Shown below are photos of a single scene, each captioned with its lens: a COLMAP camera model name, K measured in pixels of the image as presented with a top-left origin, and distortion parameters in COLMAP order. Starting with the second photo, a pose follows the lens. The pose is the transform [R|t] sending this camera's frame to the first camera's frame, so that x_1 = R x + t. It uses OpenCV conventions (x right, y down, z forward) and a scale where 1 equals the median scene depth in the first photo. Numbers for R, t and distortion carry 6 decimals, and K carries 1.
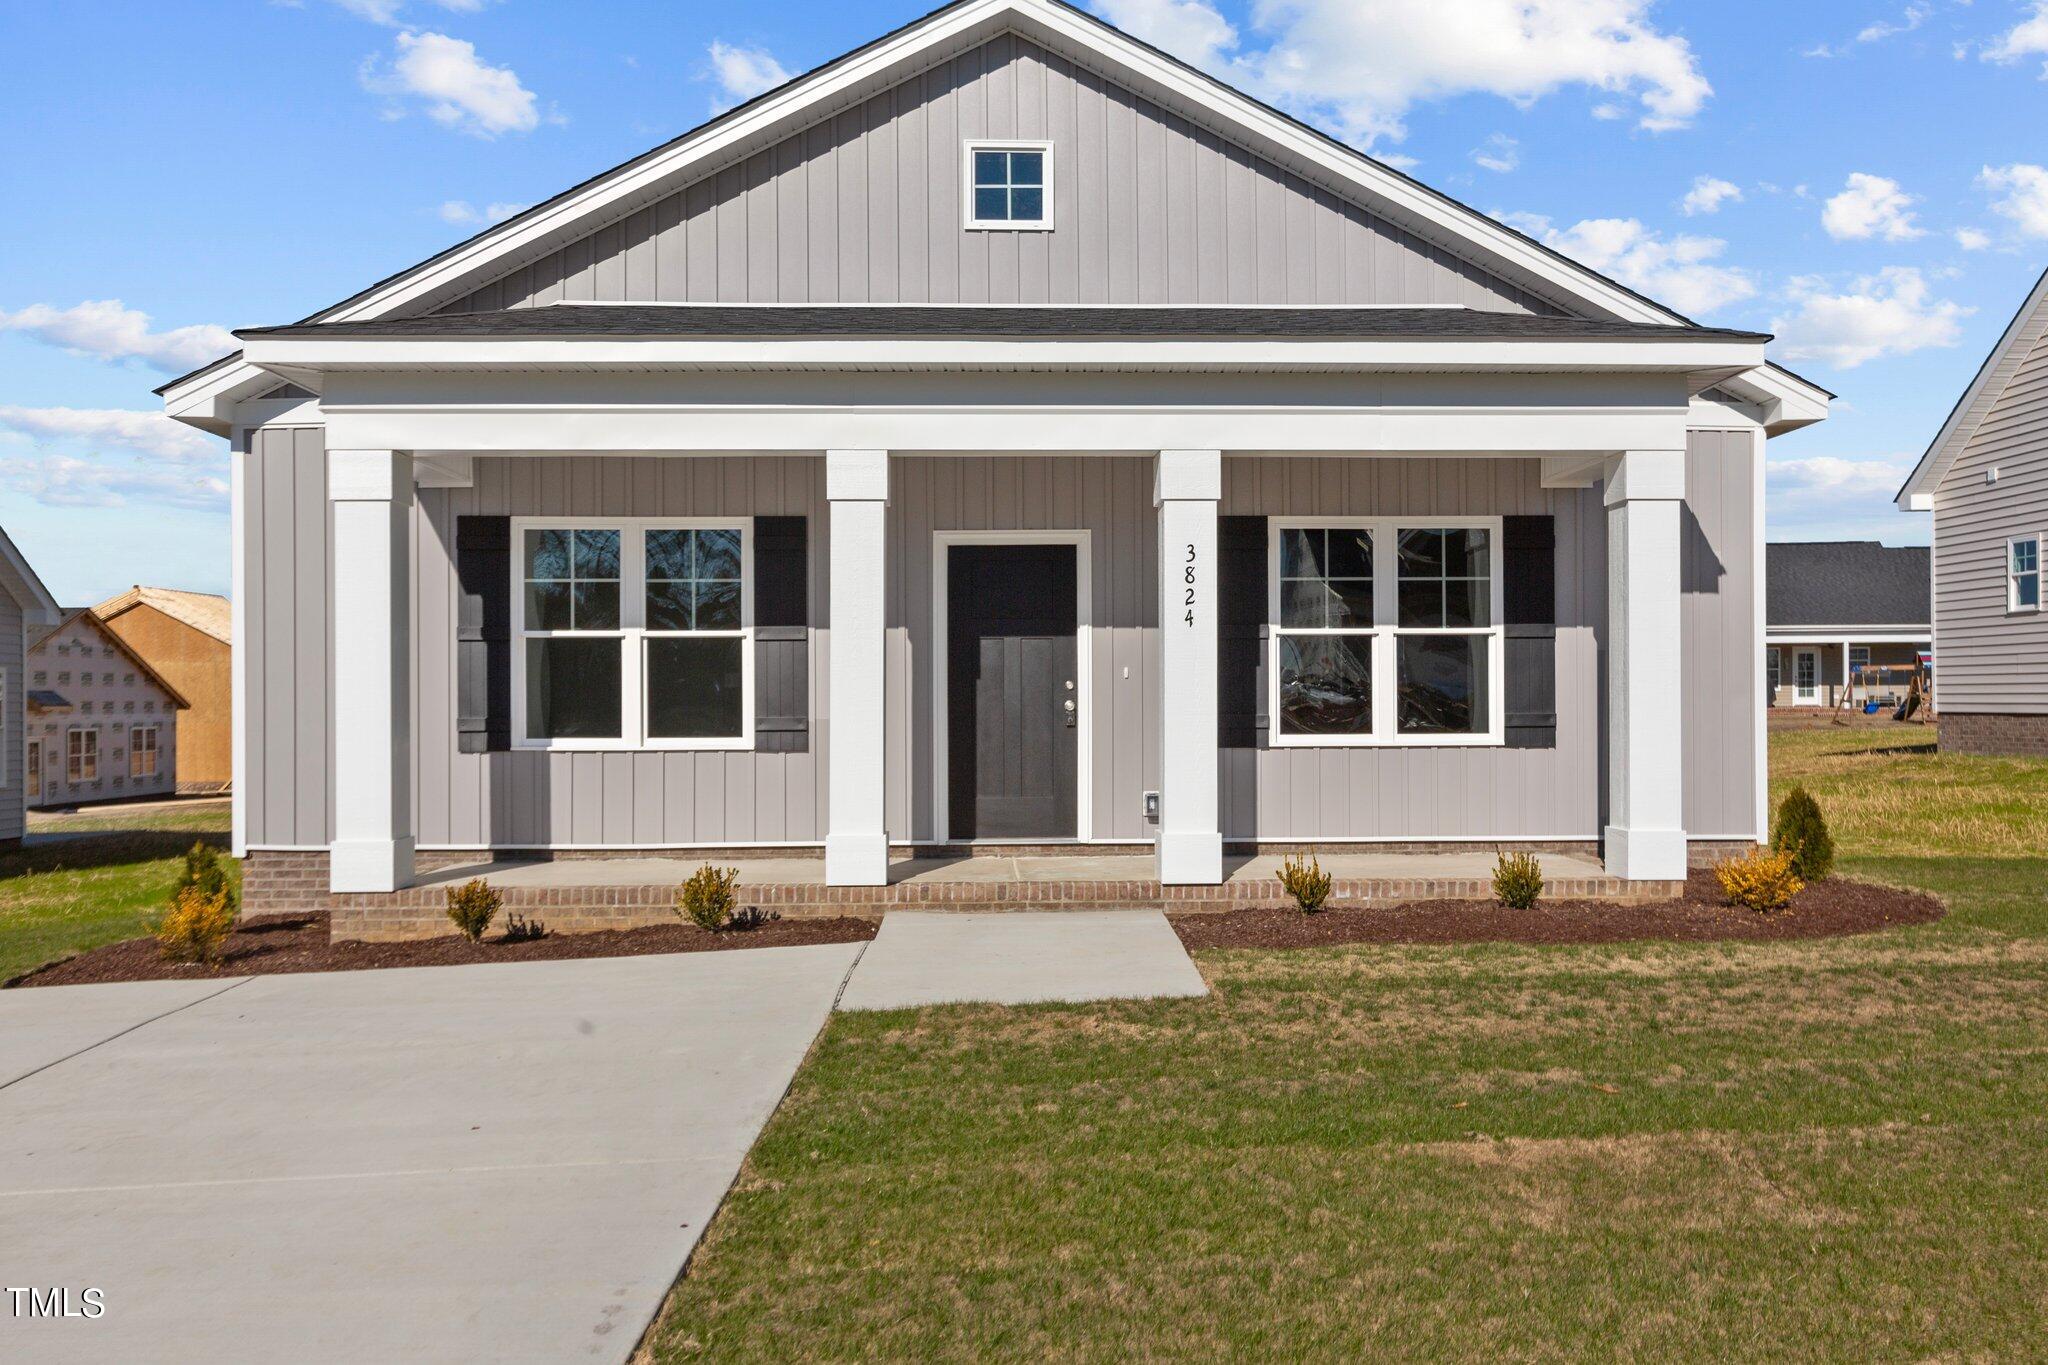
lens RADIAL K [[1626.0, 0, 1029.8], [0, 1626.0, 697.1], [0, 0, 1]] dist [0.033643, -0.001537]
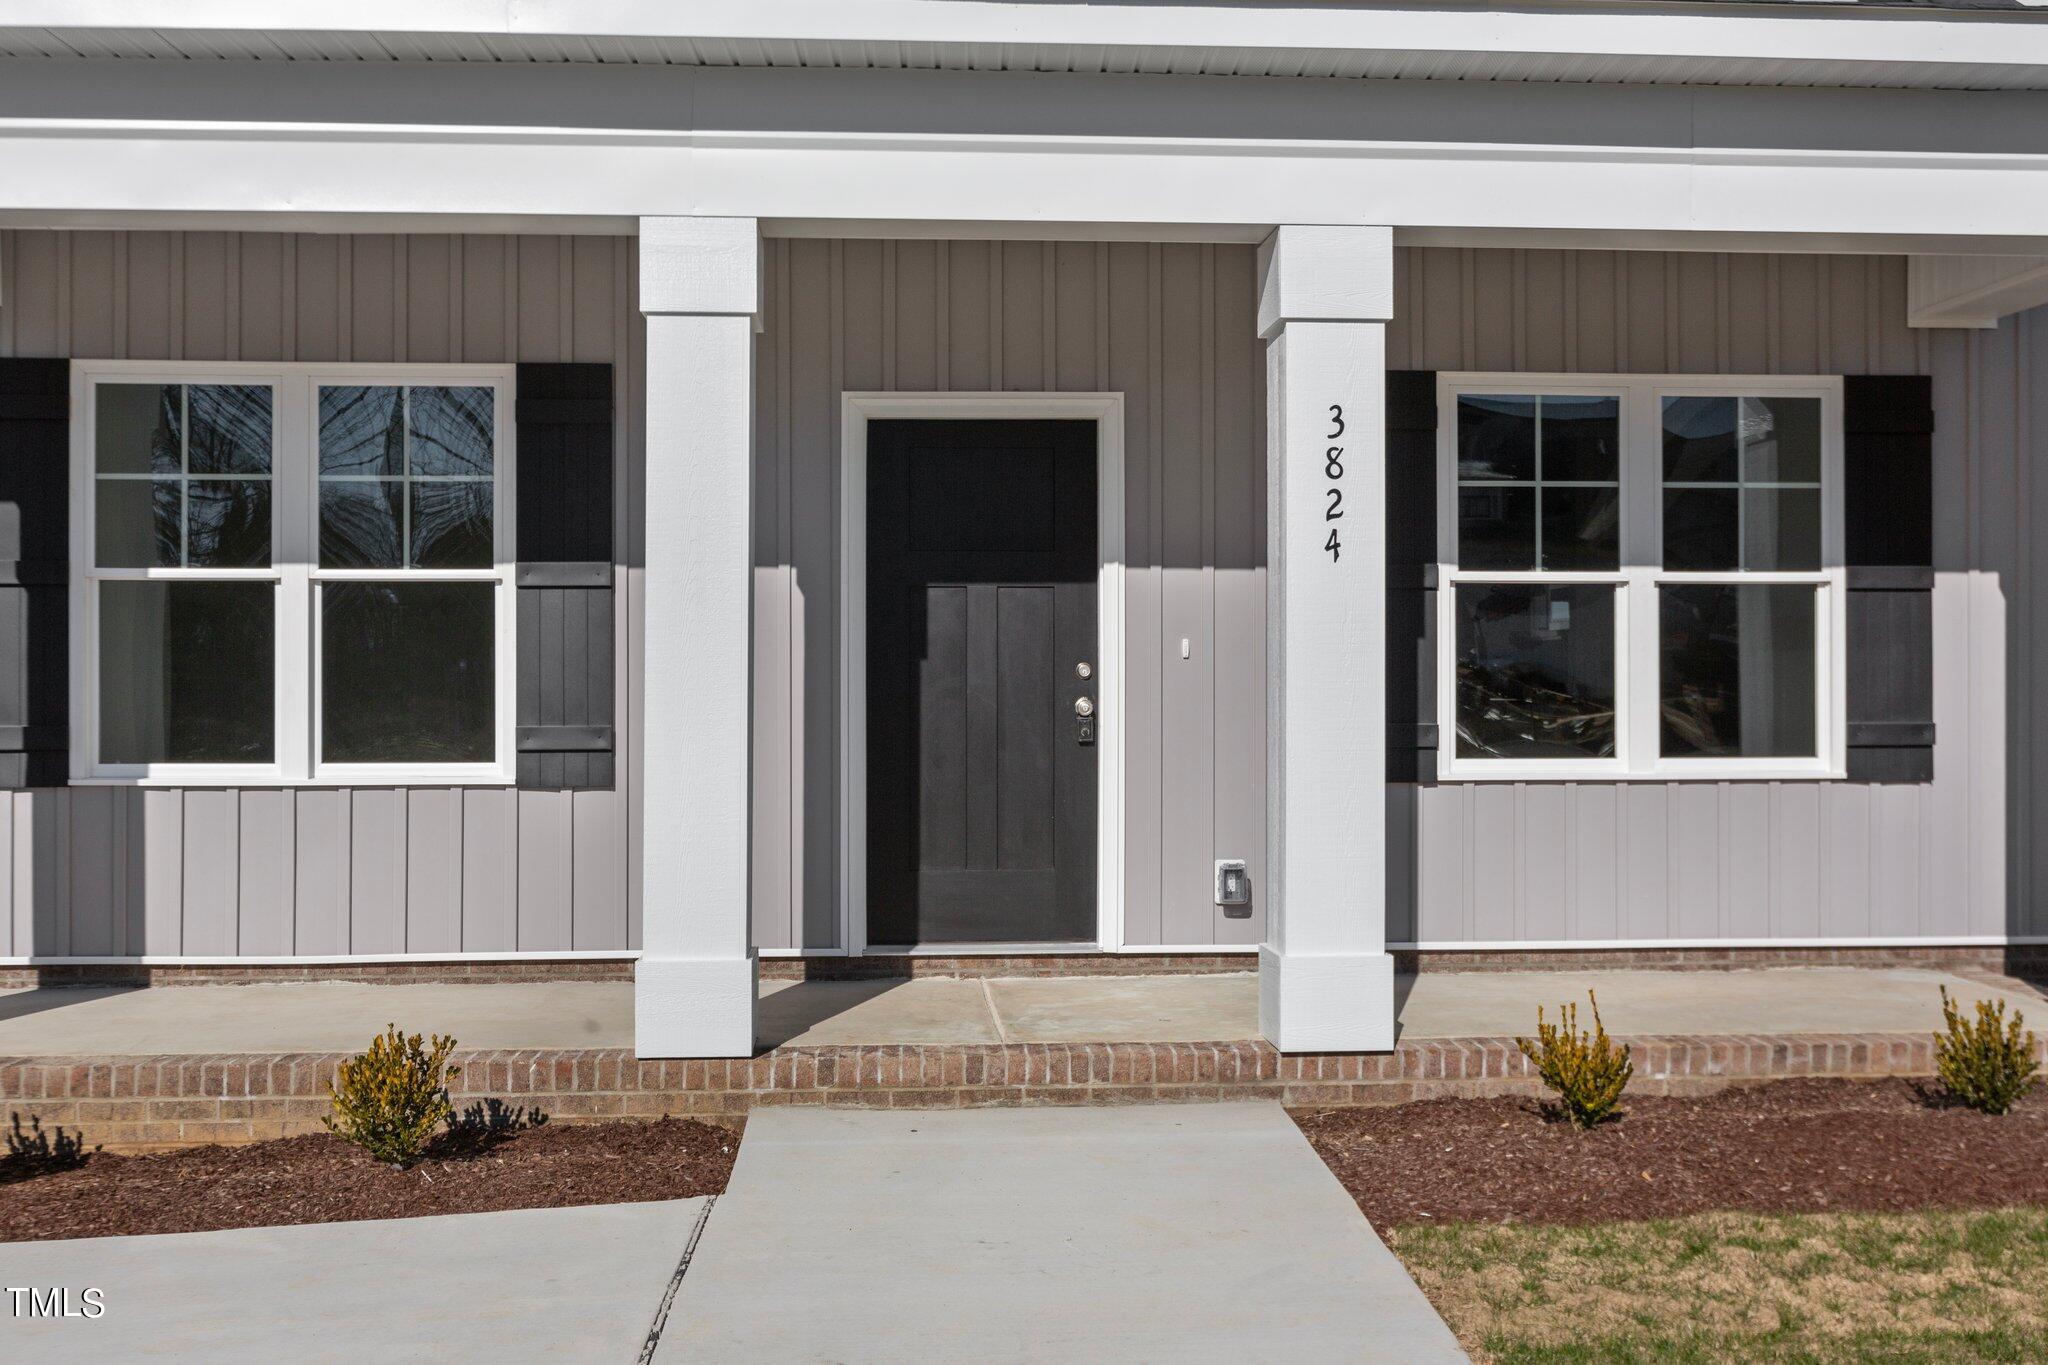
lens RADIAL K [[2034.5, 0, 1026.2], [0, 2034.5, 684.7], [0, 0, 1]] dist [0.001714, 0.000000]
pose [[0.999251, 0.003182, 0.038571, -0.022758], [-0.003315, 0.999989, 0.003395, -0.004694], [-0.038560, -0.003521, 0.999250, 0.302751]]
